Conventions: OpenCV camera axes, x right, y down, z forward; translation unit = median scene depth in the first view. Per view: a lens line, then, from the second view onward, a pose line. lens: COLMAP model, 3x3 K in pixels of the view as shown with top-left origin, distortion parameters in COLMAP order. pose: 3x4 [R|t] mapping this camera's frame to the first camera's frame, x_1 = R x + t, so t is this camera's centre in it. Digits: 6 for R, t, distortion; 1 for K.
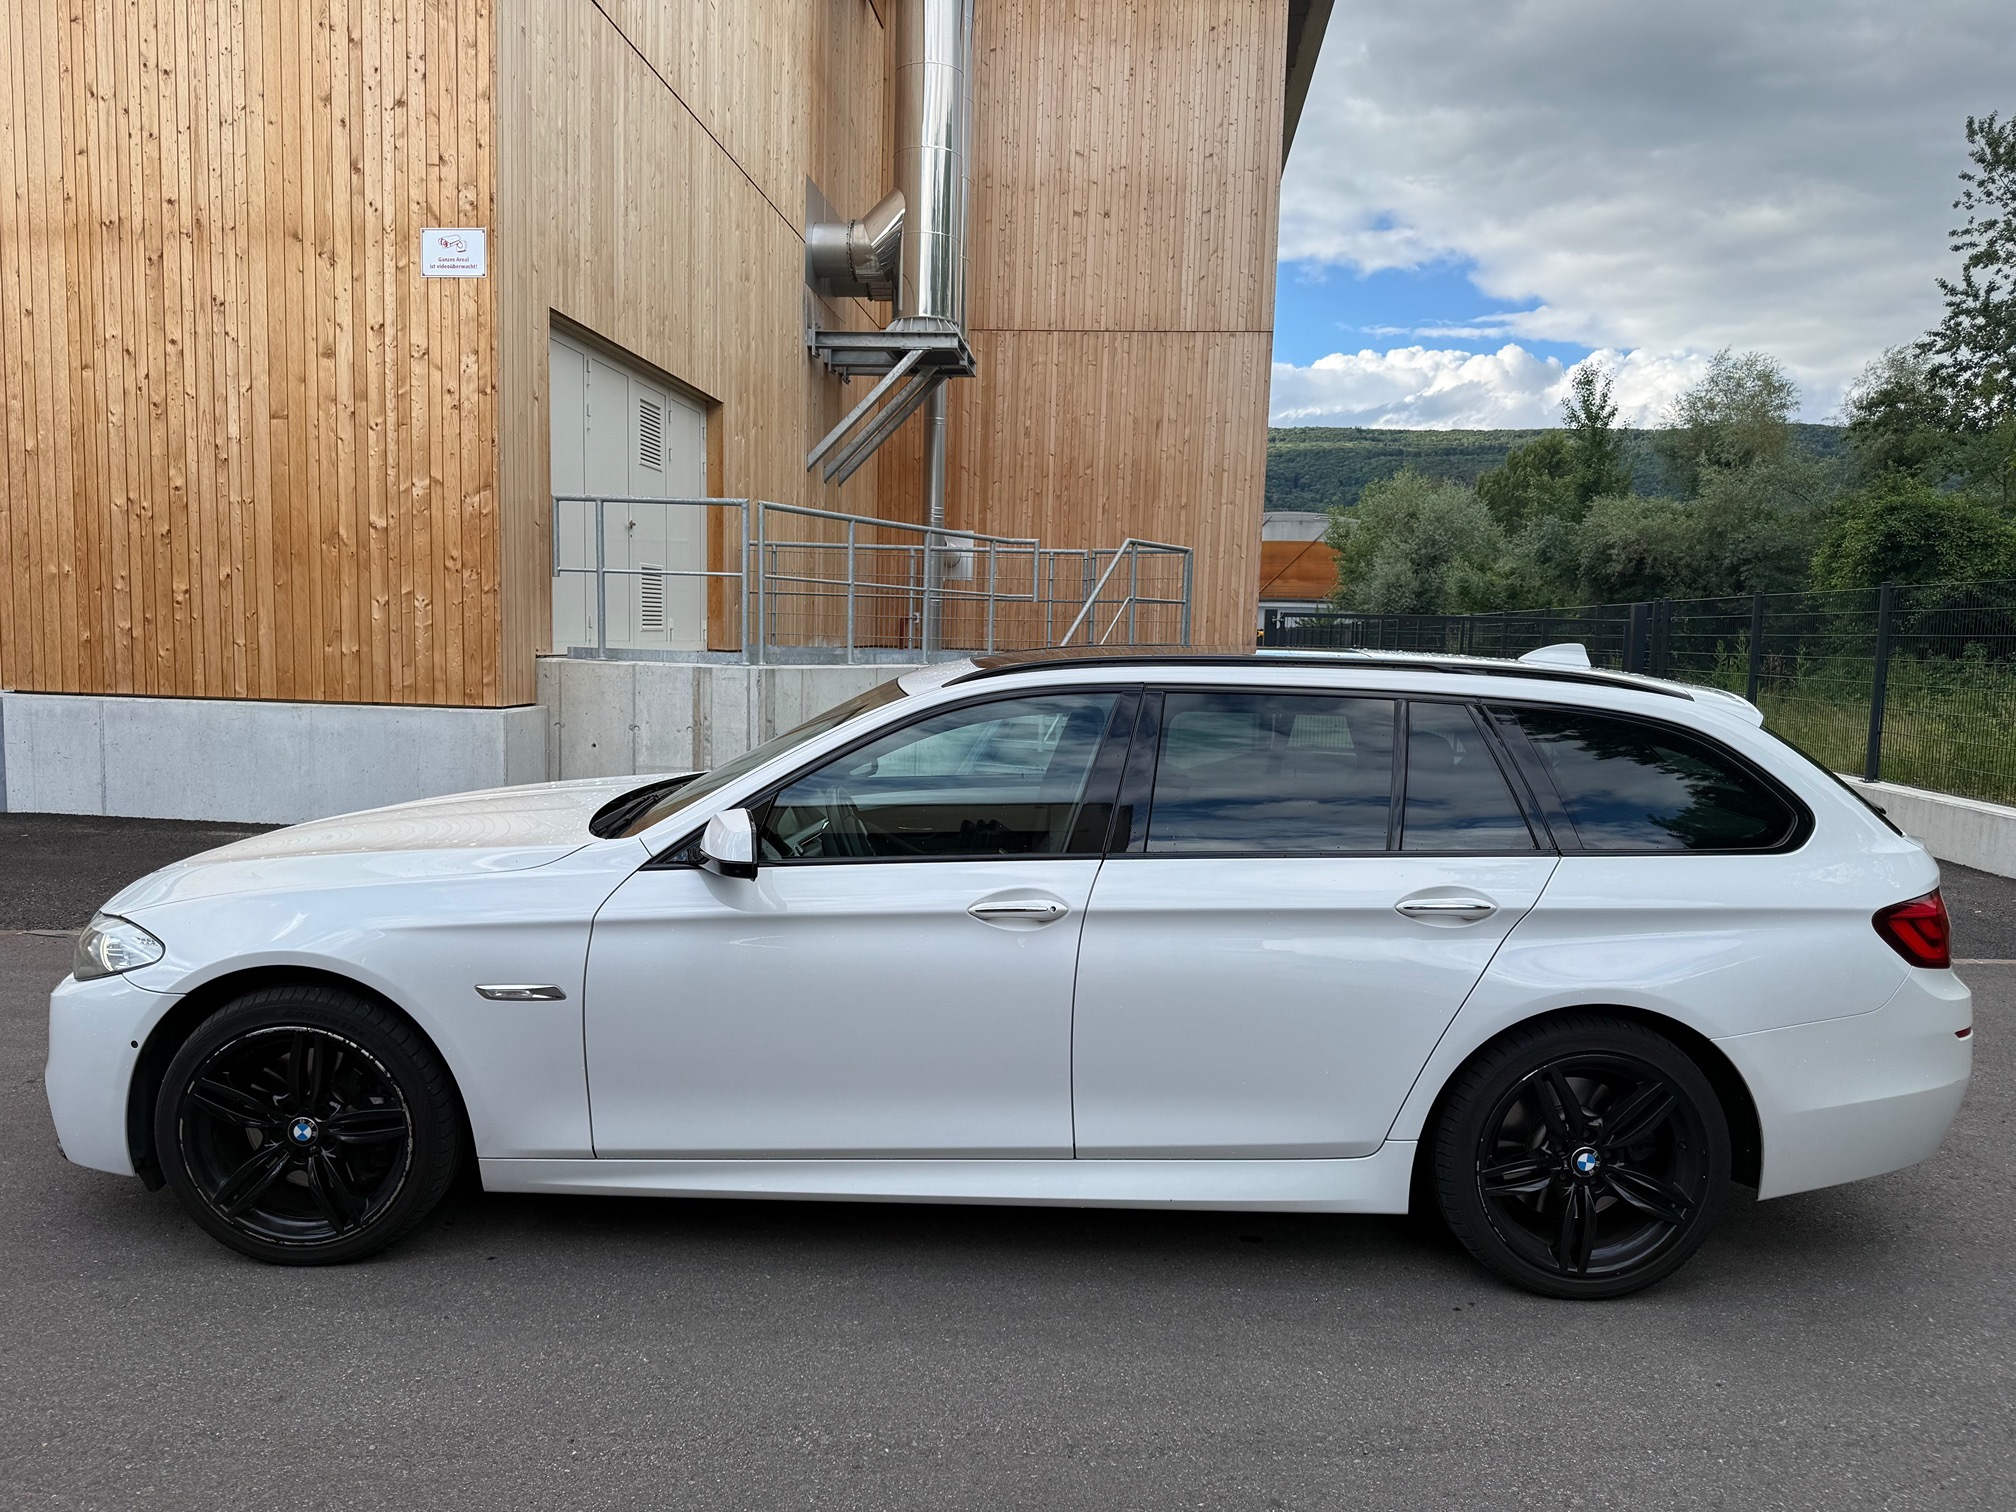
lens RADIAL K [[1379.3, 0, 1001.5], [0, 1379.3, 800.6], [0, 0, 1]] dist [-0.003868, -0.022358]
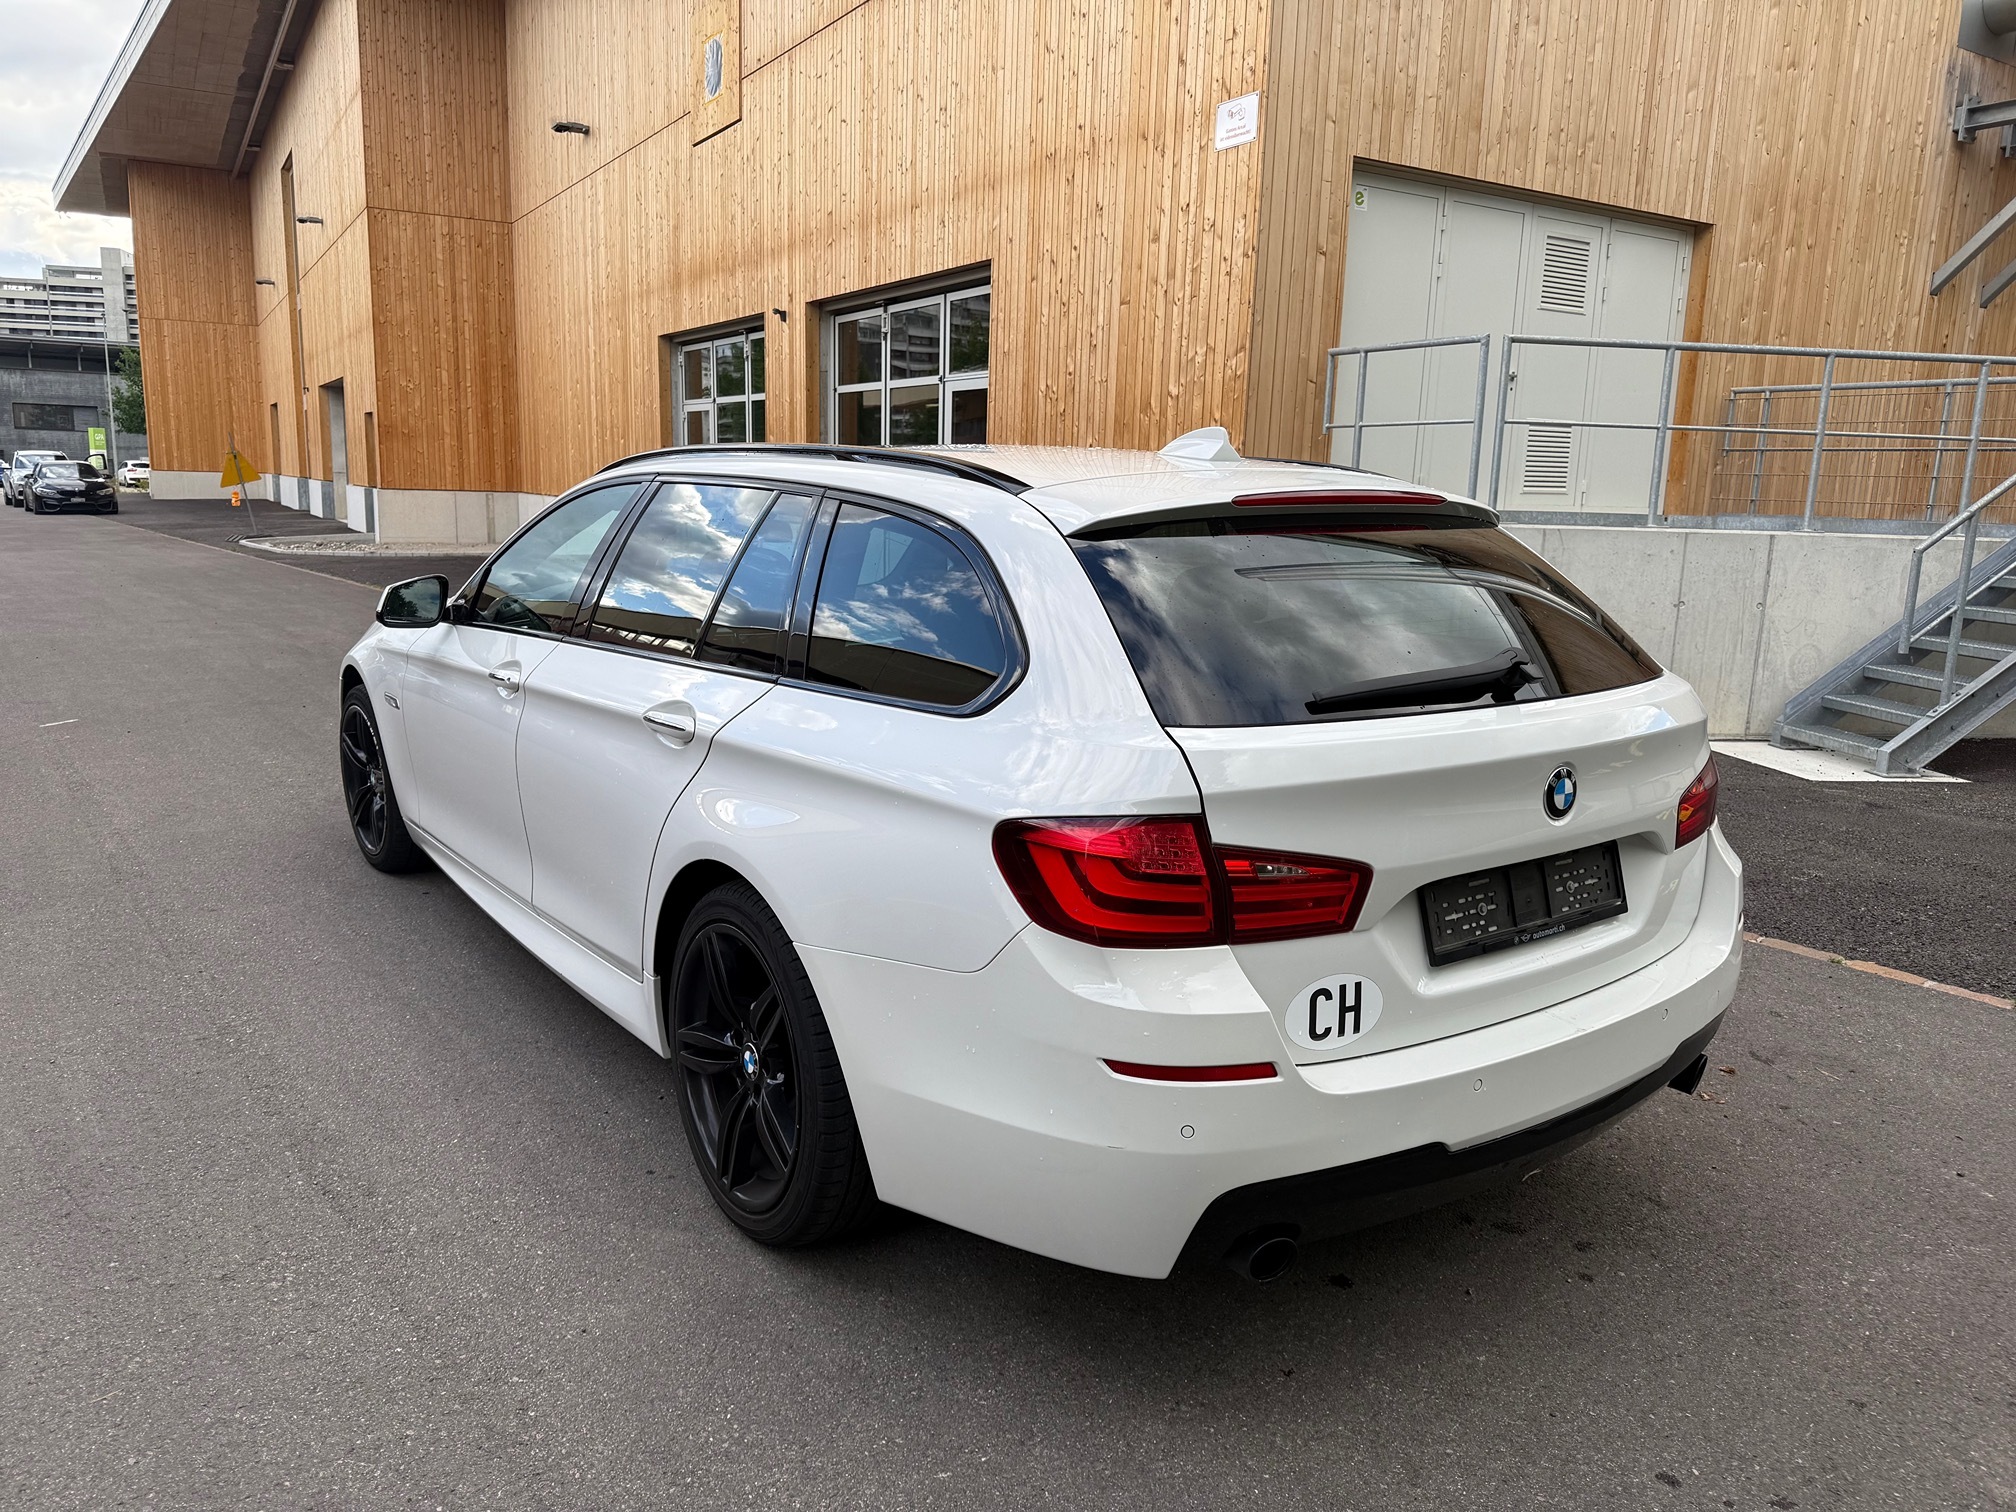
lens RADIAL K [[1453.9, 0, 988.7], [0, 1453.9, 751.4], [0, 0, 1]] dist [0.001082, -0.045564]
pose [[0.578489, 0.129159, -0.805400, 0.423507], [-0.104994, 0.990961, 0.083503, -0.001055], [0.808905, 0.036257, 0.586821, 0.220816]]
